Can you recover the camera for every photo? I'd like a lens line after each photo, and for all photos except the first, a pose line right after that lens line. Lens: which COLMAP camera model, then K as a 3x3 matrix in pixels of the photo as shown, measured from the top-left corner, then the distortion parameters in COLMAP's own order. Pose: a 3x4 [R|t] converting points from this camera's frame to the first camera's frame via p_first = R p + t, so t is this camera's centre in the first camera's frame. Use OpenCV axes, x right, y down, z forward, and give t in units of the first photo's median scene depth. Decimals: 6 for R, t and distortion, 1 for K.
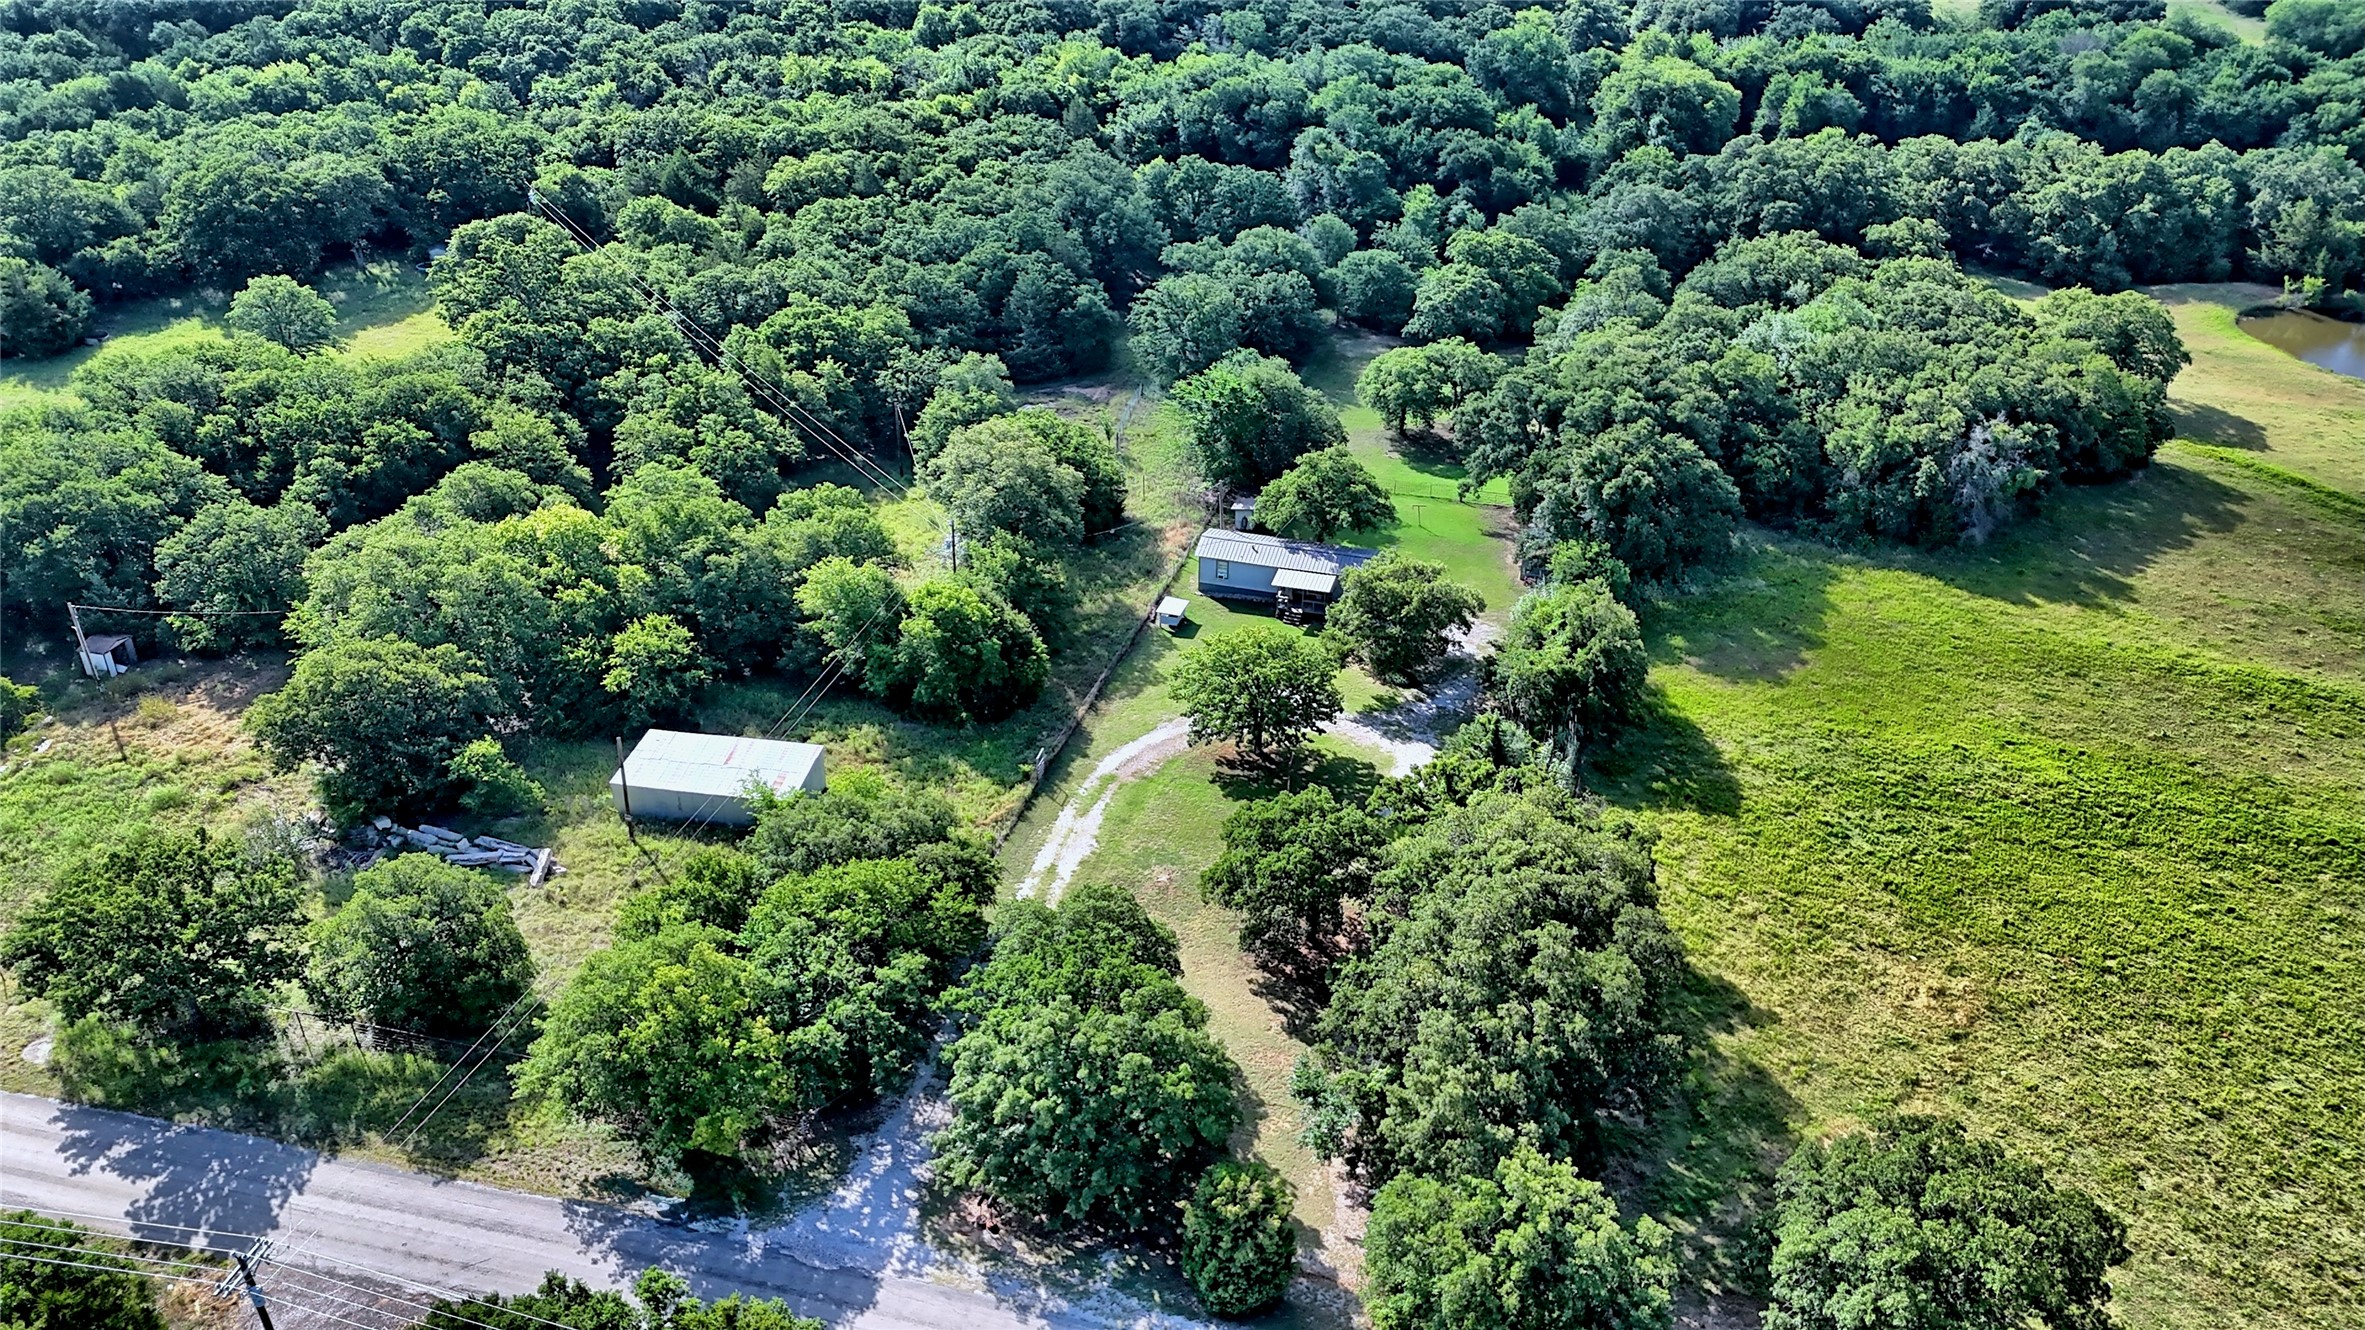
lens RADIAL K [[1742.9, 0, 1181.9], [0, 1742.9, 663.0], [0, 0, 1]] dist [0.045614, -0.005108]
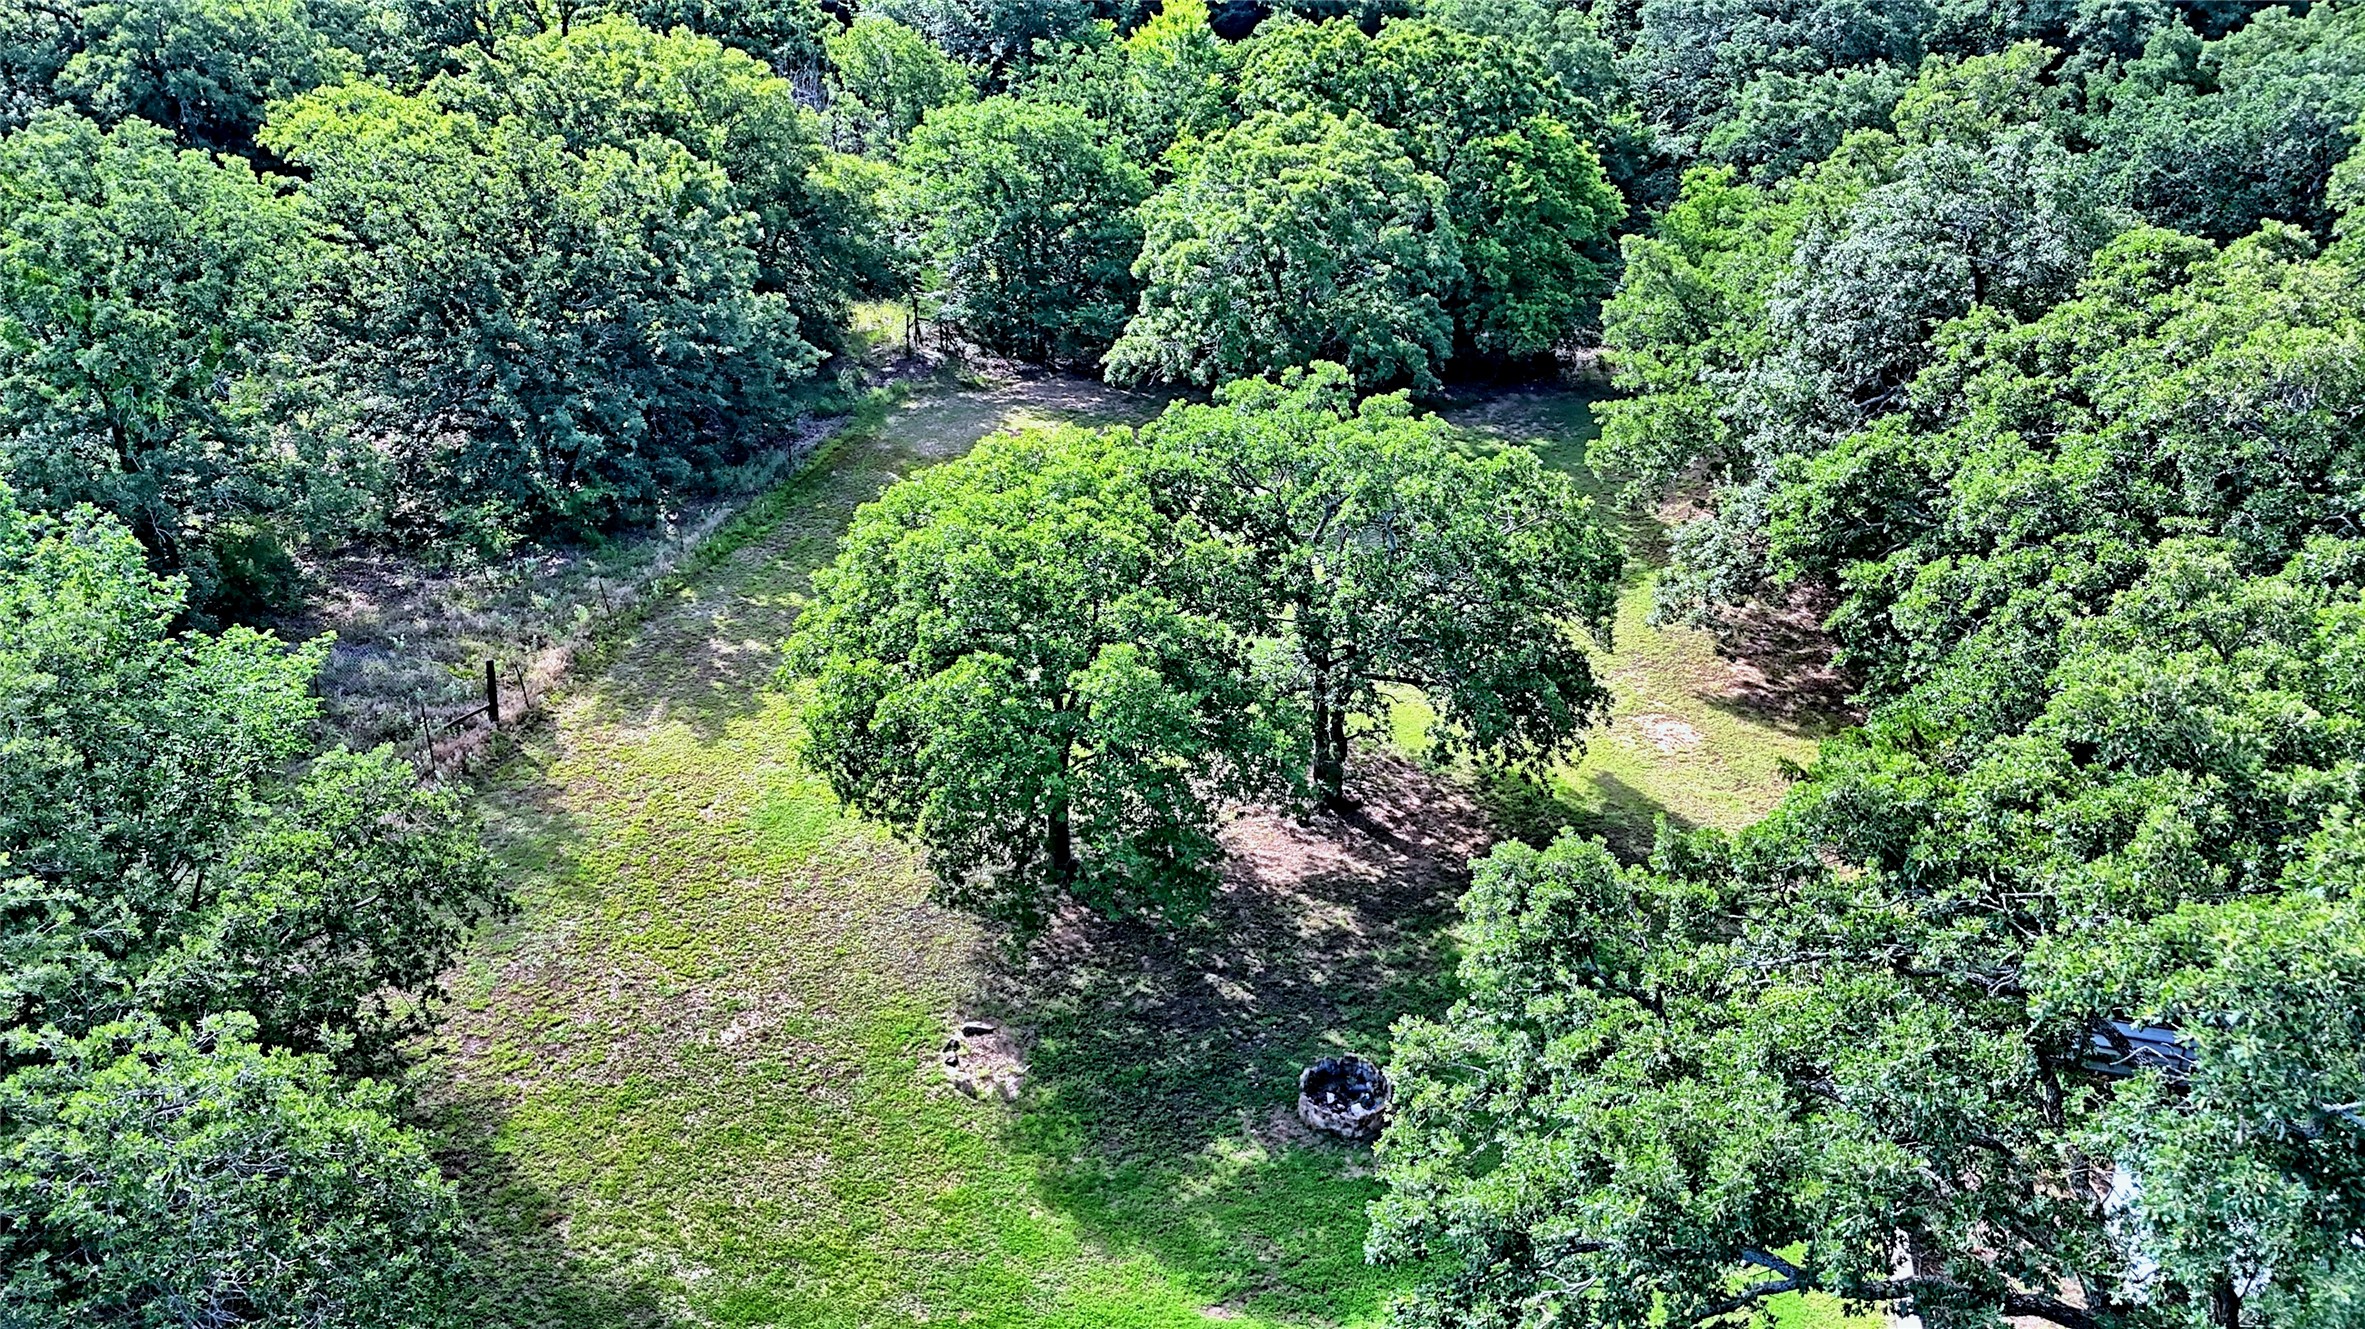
lens RADIAL K [[1742.9, 0, 1182.2], [0, 1742.9, 666.0], [0, 0, 1]] dist [0.045614, -0.005108]
pose [[0.993856, -0.048856, 0.099315, 0.113284], [0.051754, 0.998300, -0.026814, -0.138246], [-0.097836, 0.031790, 0.994695, 0.750269]]
